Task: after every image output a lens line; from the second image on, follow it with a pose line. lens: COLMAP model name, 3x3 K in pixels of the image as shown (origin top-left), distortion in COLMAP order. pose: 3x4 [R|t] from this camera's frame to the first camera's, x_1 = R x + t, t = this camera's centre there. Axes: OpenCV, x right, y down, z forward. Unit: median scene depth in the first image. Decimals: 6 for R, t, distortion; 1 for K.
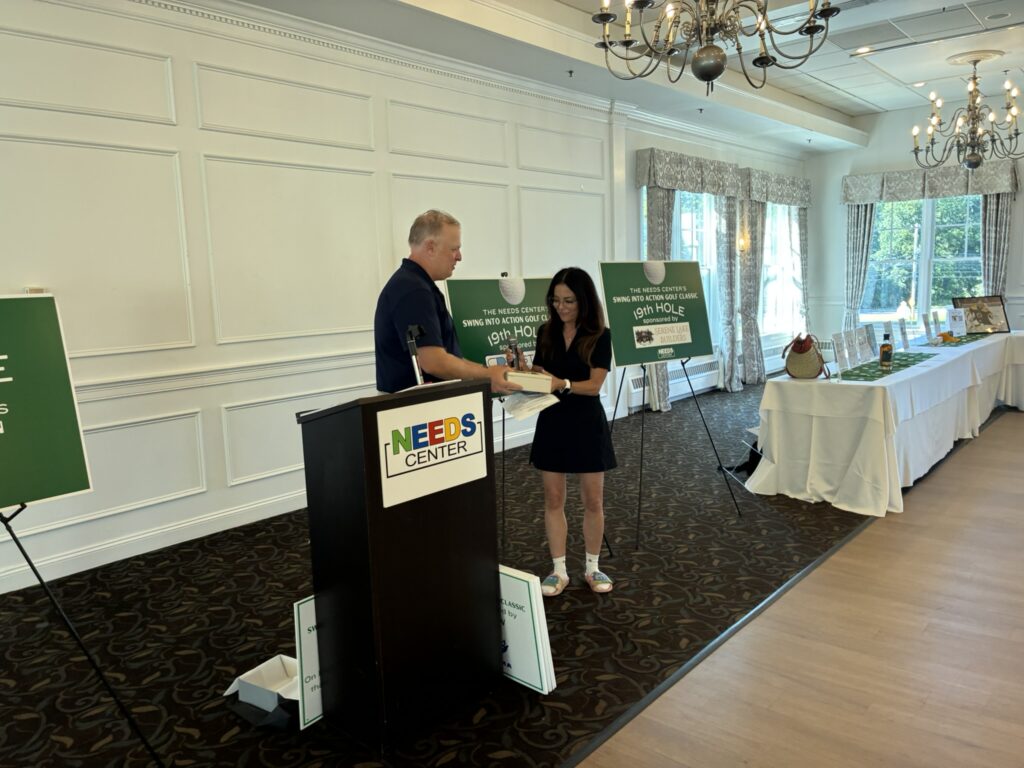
lens RADIAL K [[779.5, 0, 506.4], [0, 779.5, 384.8], [0, 0, 1]] dist [0.049430, -0.069910]
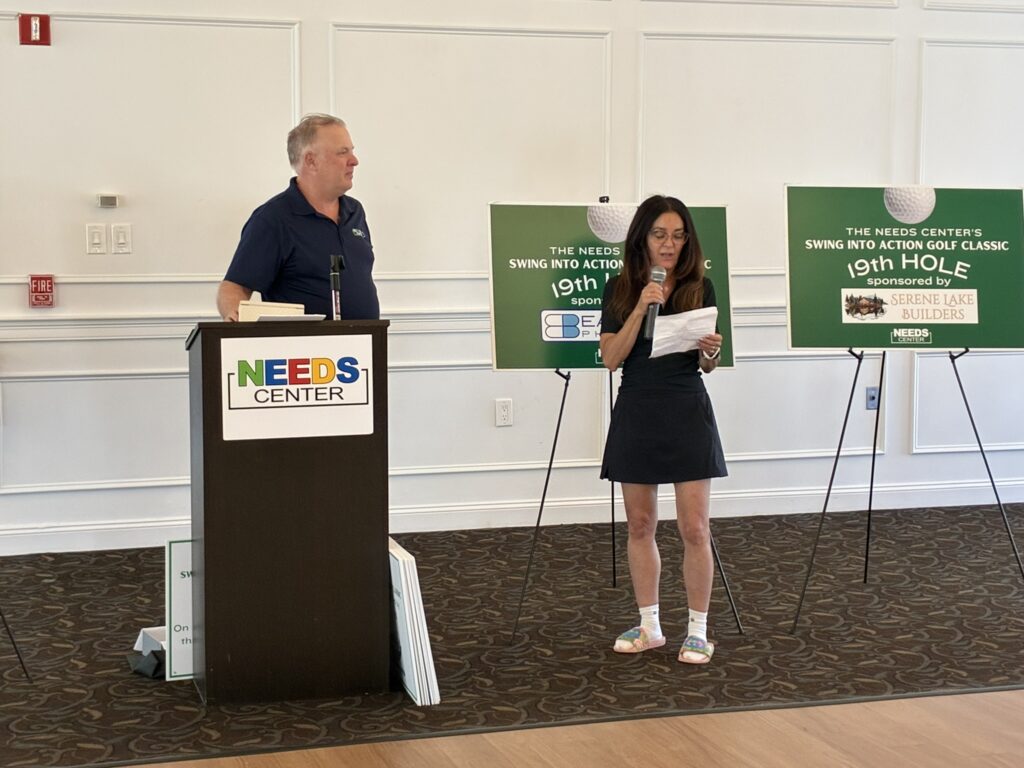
lens RADIAL K [[1830.3, 0, 486.2], [0, 1830.3, 380.9], [0, 0, 1]] dist [0.061517, 0.000000]
pose [[0.852655, 0.087317, -0.515126, 0.657833], [-0.101836, 0.994801, 0.000061, 0.027491], [0.512453, 0.052407, 0.857114, -0.392892]]
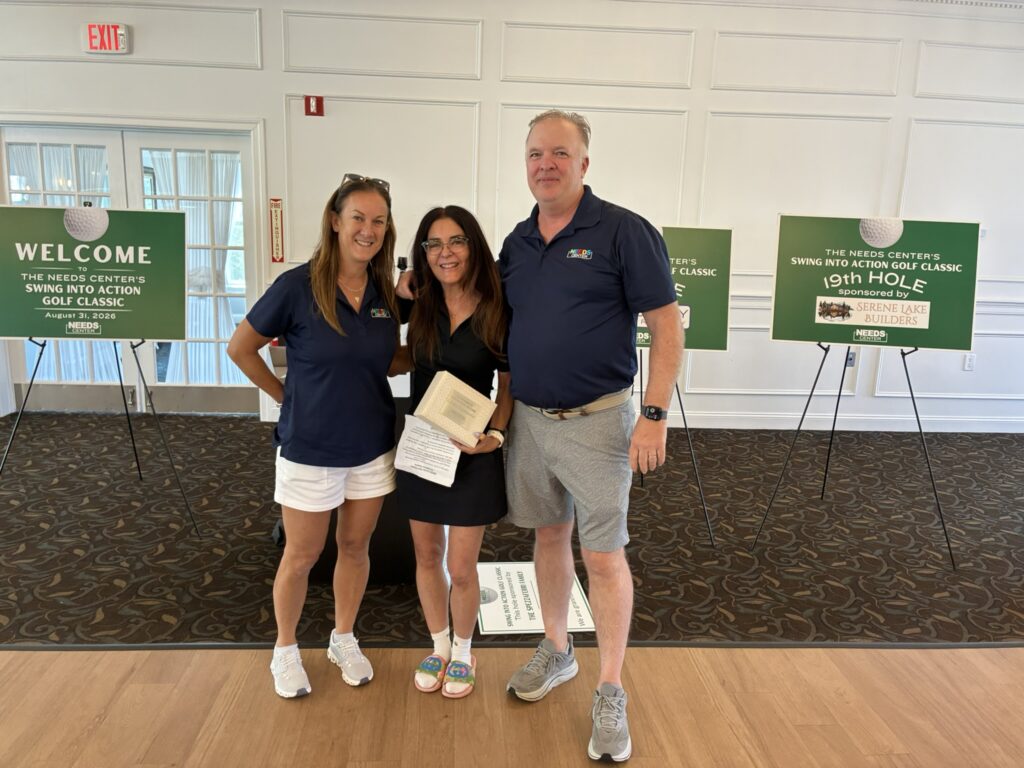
lens RADIAL K [[779.5, 0, 498.7], [0, 779.5, 385.3], [0, 0, 1]] dist [0.049430, -0.069910]
pose [[0.699162, 0.204900, -0.684974, 0.492195], [-0.151475, 0.978757, 0.138169, -0.044029], [0.698733, 0.007153, 0.715346, 0.168223]]
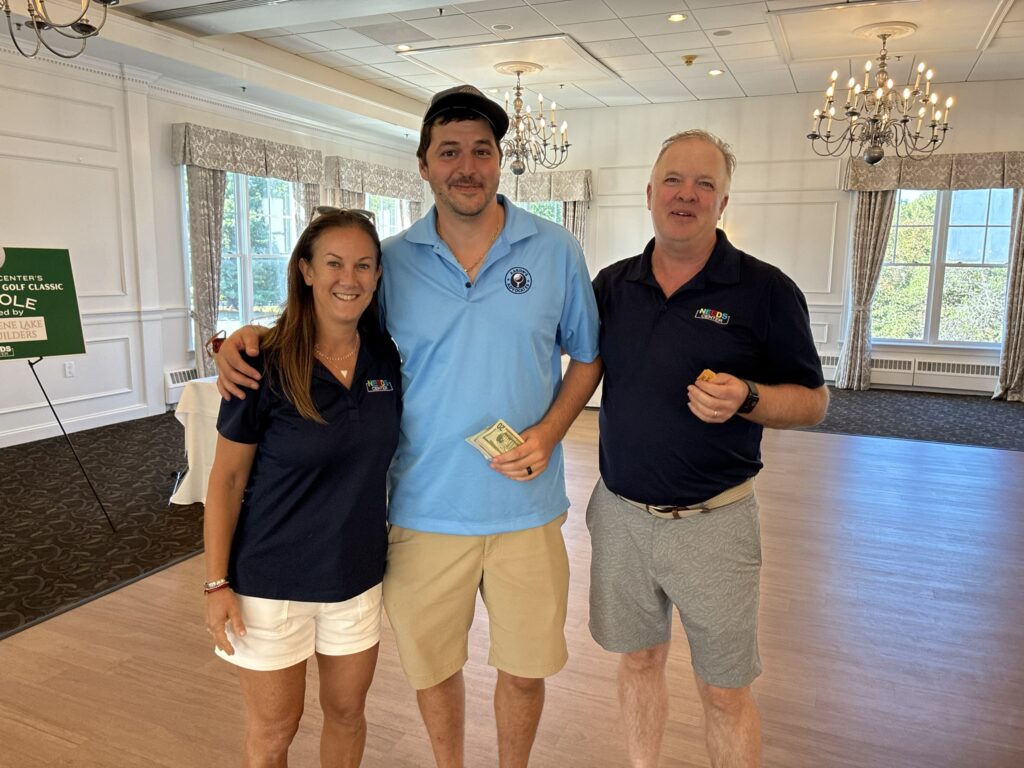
lens RADIAL K [[779.5, 0, 508.2], [0, 779.5, 378.1], [0, 0, 1]] dist [0.049430, -0.069910]
pose [[0.954086, 0.002657, 0.299522, 0.479779], [-0.006042, 0.999928, 0.010373, -0.023965], [-0.299473, -0.011707, 0.954033, -0.000717]]
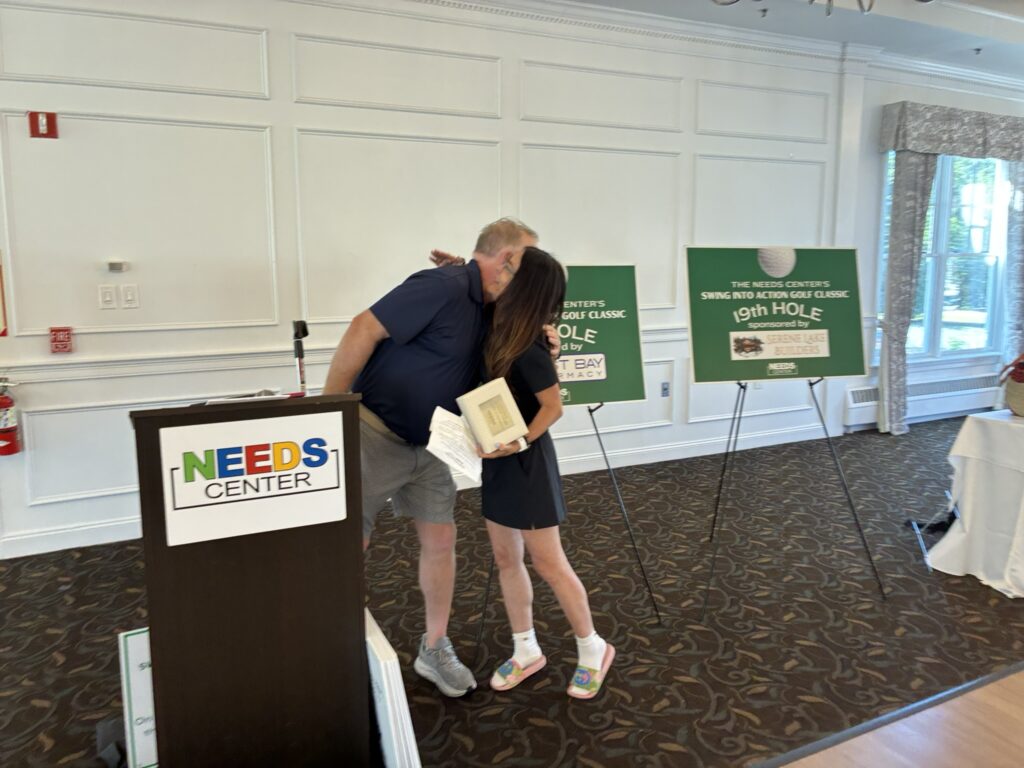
lens RADIAL K [[779.5, 0, 499.7], [0, 779.5, 379.3], [0, 0, 1]] dist [0.049430, -0.069910]
pose [[0.921498, 0.083321, -0.379340, 0.239175], [-0.075407, 0.996514, 0.035703, -0.036991], [0.380992, -0.004295, 0.924568, 0.196086]]
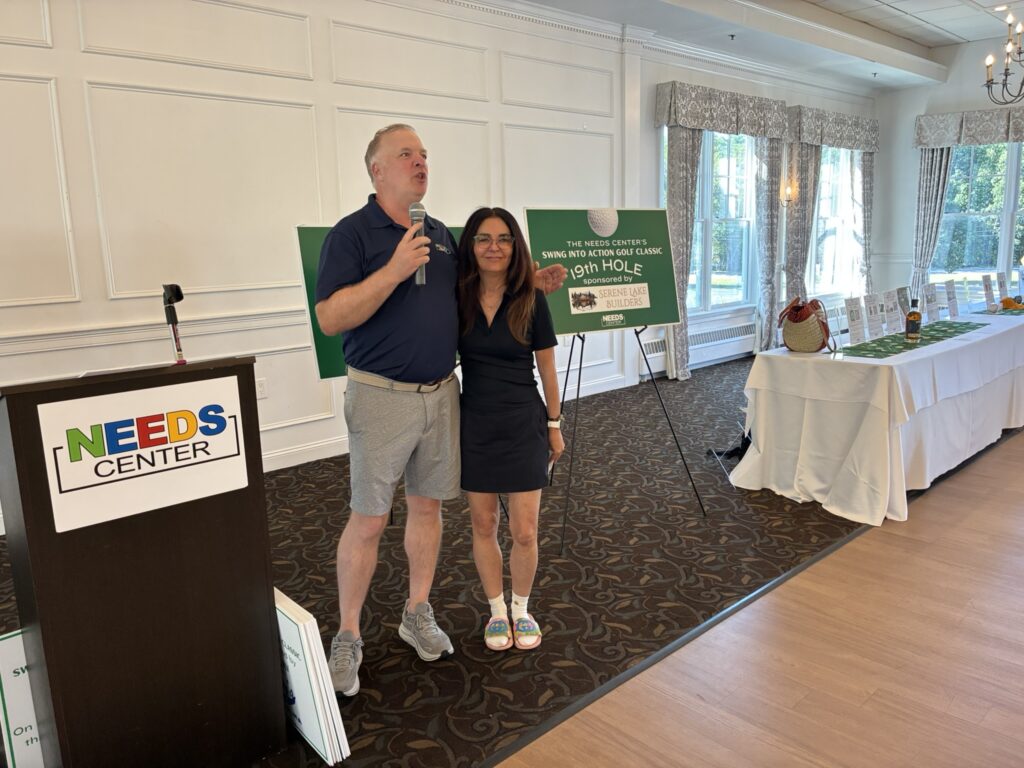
lens RADIAL K [[779.5, 0, 513.2], [0, 779.5, 376.9], [0, 0, 1]] dist [0.049430, -0.069910]
pose [[0.994909, 0.027019, -0.097093, 0.179249], [-0.022193, 0.998480, 0.050443, -0.019813], [0.098308, -0.048031, 0.993996, 0.160455]]
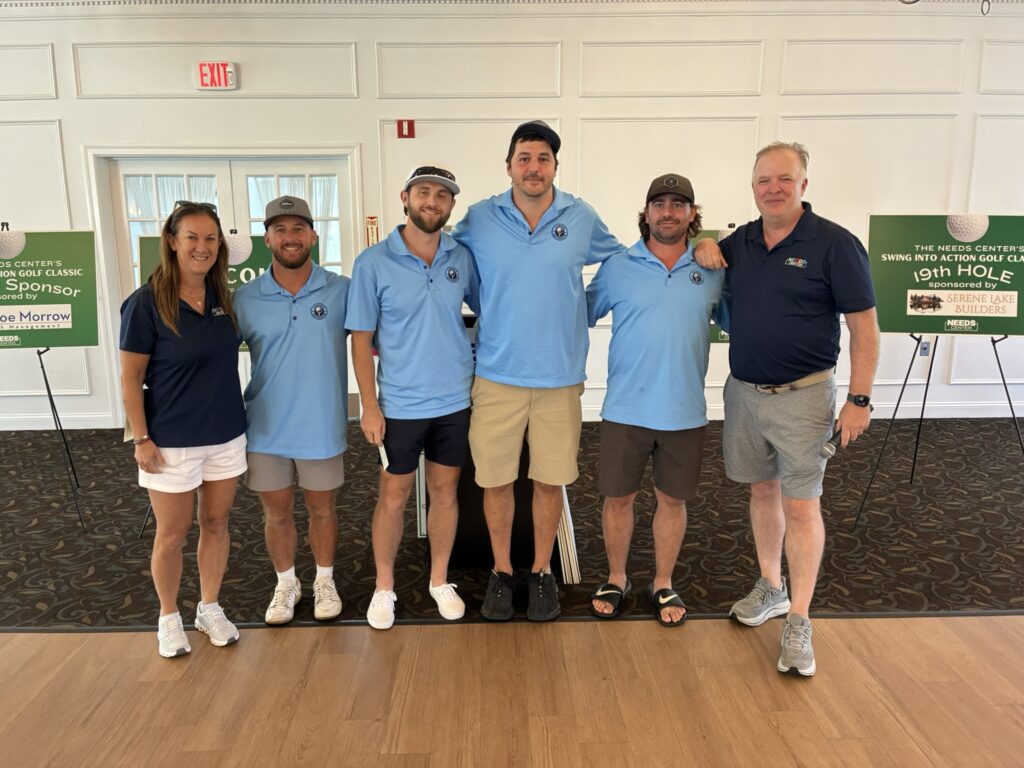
lens RADIAL K [[779.5, 0, 500.2], [0, 779.5, 378.5], [0, 0, 1]] dist [0.049430, -0.069910]
pose [[0.673206, 0.174775, -0.718504, 0.482803], [-0.114863, 0.984588, 0.131879, -0.038691], [0.730480, -0.006253, 0.682906, 0.065322]]
